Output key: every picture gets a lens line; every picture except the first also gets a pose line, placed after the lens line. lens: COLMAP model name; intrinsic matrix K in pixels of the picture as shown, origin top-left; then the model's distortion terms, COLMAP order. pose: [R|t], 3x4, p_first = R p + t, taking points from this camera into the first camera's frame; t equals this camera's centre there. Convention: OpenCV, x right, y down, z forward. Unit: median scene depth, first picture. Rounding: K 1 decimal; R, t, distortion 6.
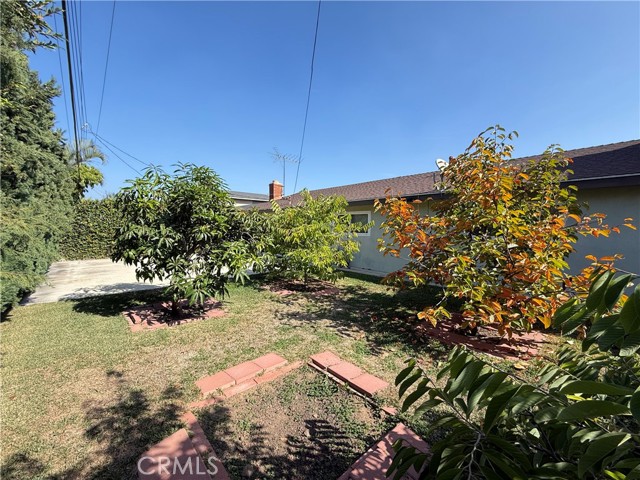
lens RADIAL K [[255.2, 0, 320.0], [0, 255.2, 240.0], [0, 0, 1]] dist [0.000294, -0.000267]
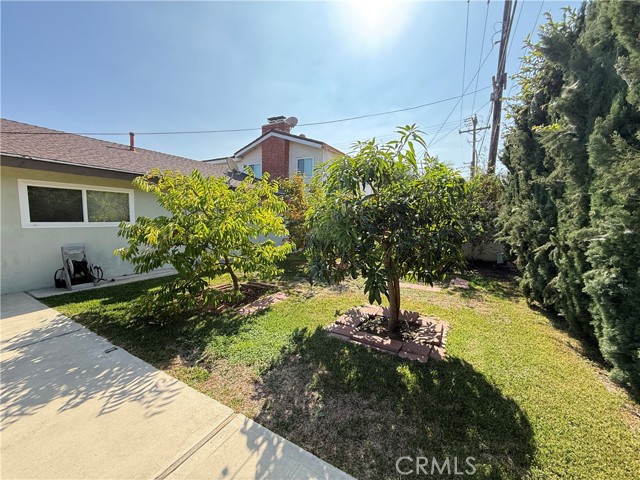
lens RADIAL K [[255.2, 0, 320.0], [0, 255.2, 240.0], [0, 0, 1]] dist [0.000294, -0.000267]
pose [[-0.293853, -0.099906, 0.950615, -1.210938], [0.023727, 0.993454, 0.111743, -0.085497], [-0.955556, 0.055391, -0.289559, 1.408351]]
